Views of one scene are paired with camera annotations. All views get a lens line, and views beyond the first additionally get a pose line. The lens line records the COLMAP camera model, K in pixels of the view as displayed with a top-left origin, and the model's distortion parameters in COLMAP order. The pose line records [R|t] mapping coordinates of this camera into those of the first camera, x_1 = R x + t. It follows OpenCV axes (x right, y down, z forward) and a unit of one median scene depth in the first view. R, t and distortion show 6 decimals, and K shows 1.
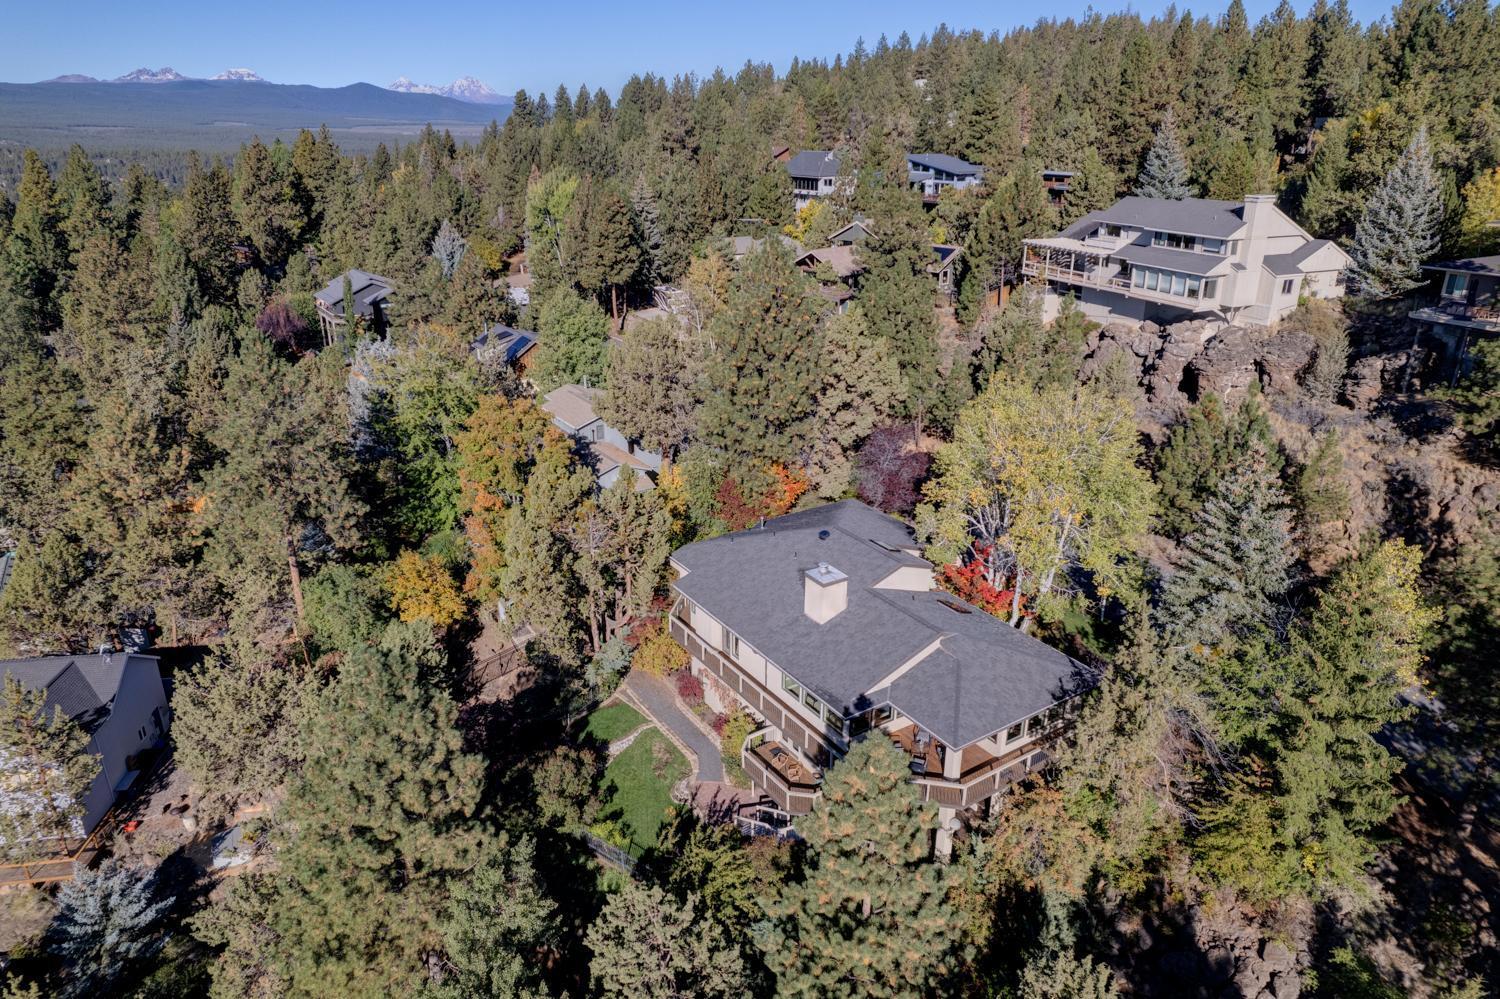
lens RADIAL K [[986.7, 0, 750.0], [0, 986.7, 499.5], [0, 0, 1]] dist [-0.082963, 0.080995]
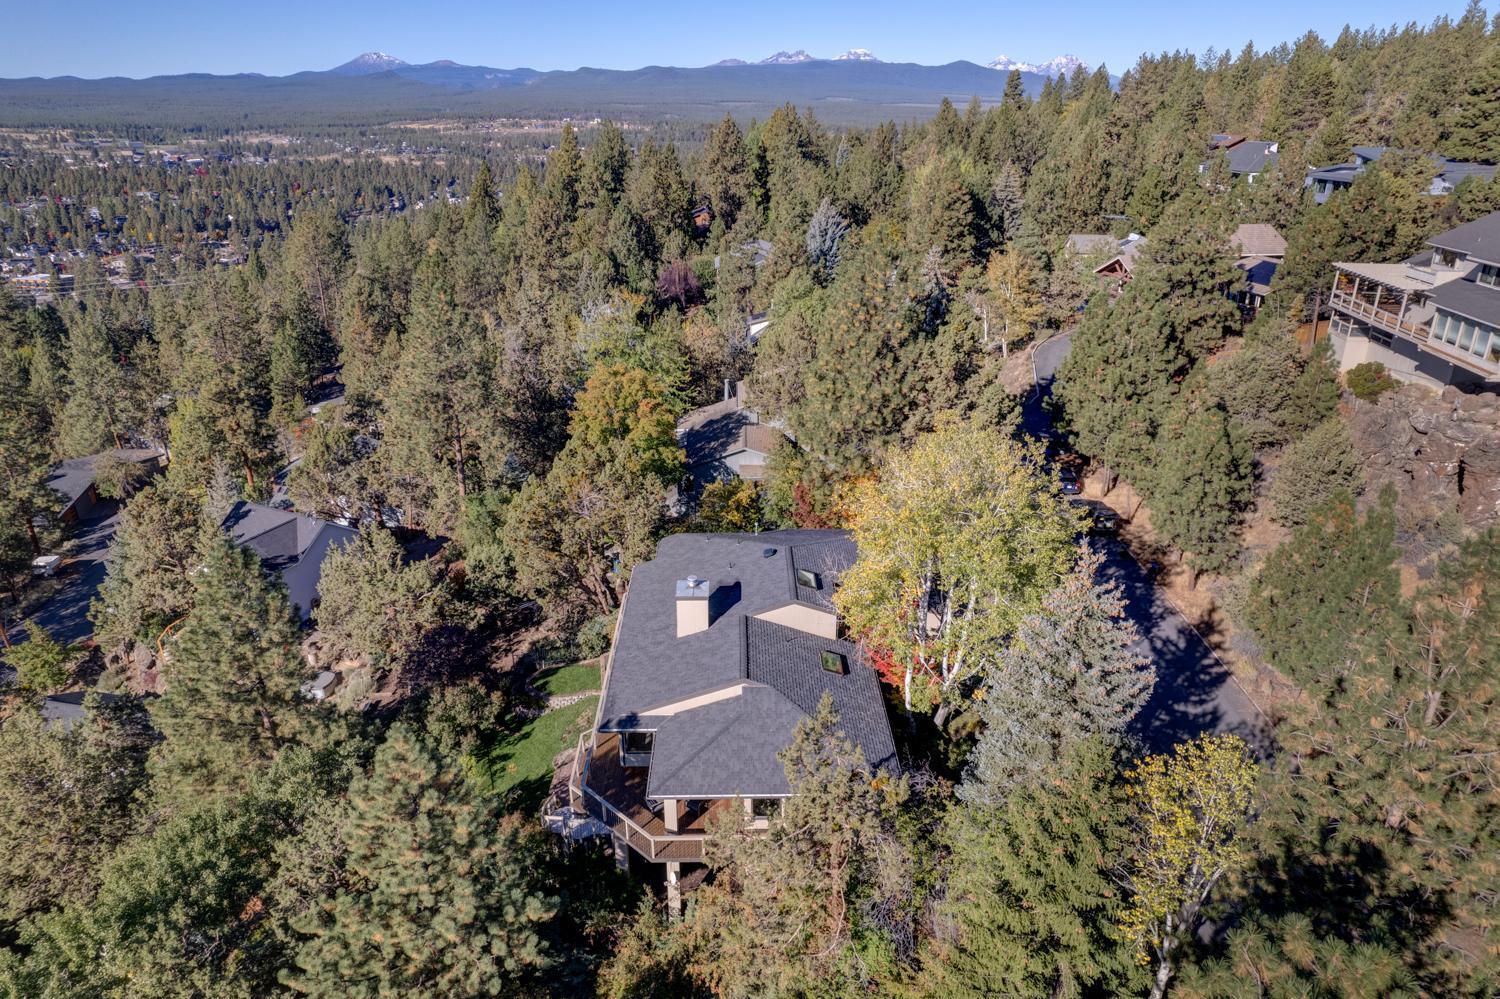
lens RADIAL K [[986.7, 0, 750.0], [0, 986.7, 499.5], [0, 0, 1]] dist [-0.082963, 0.080995]
pose [[0.838335, 0.203462, -0.505765, 0.183610], [-0.193216, 0.978412, 0.073334, -0.027775], [0.509767, 0.036243, 0.859549, 0.062699]]
